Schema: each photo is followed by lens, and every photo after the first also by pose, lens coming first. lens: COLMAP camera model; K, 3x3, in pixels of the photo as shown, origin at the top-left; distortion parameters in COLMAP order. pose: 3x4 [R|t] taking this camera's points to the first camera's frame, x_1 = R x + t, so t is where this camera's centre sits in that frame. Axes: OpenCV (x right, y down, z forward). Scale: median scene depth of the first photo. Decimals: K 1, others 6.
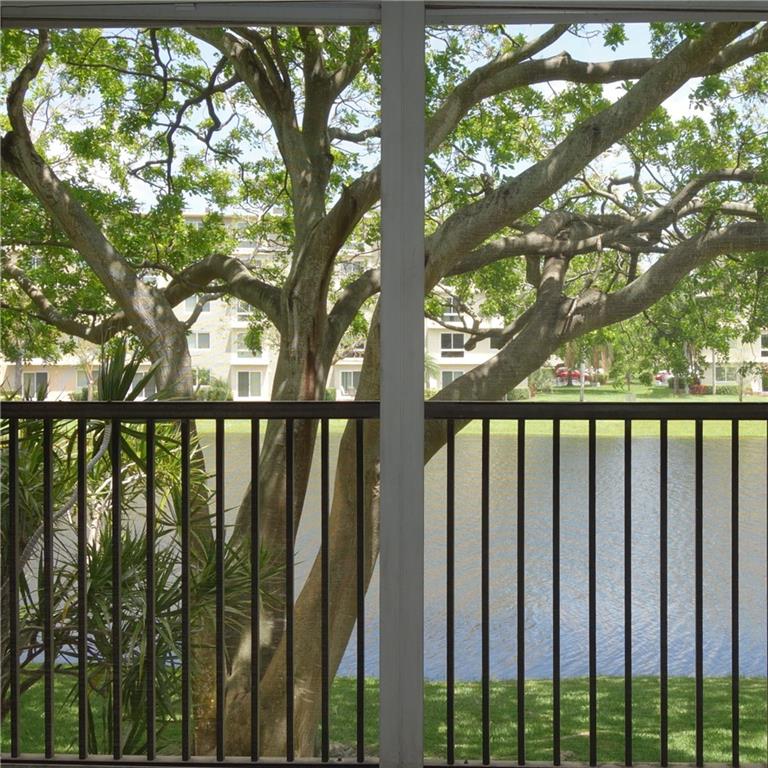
lens RADIAL K [[1028.1, 0, 477.9], [0, 1028.1, 332.0], [0, 0, 1]] dist [-0.006453, 0.112192]
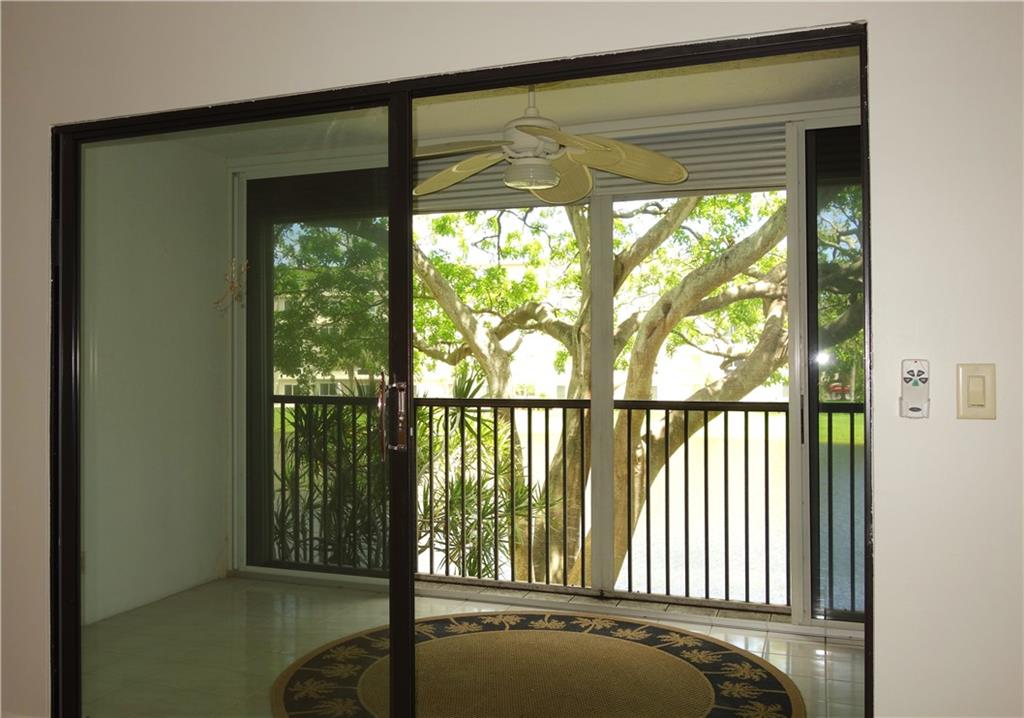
lens RADIAL K [[894.6, 0, 512.0], [0, 894.6, 359.0], [0, 0, 1]] dist [0.001627, 0.001749]
pose [[0.959473, -0.004528, -0.281765, 0.070302], [0.006578, 0.999958, 0.006328, -0.005986], [0.281724, -0.007925, 0.959463, -0.194044]]
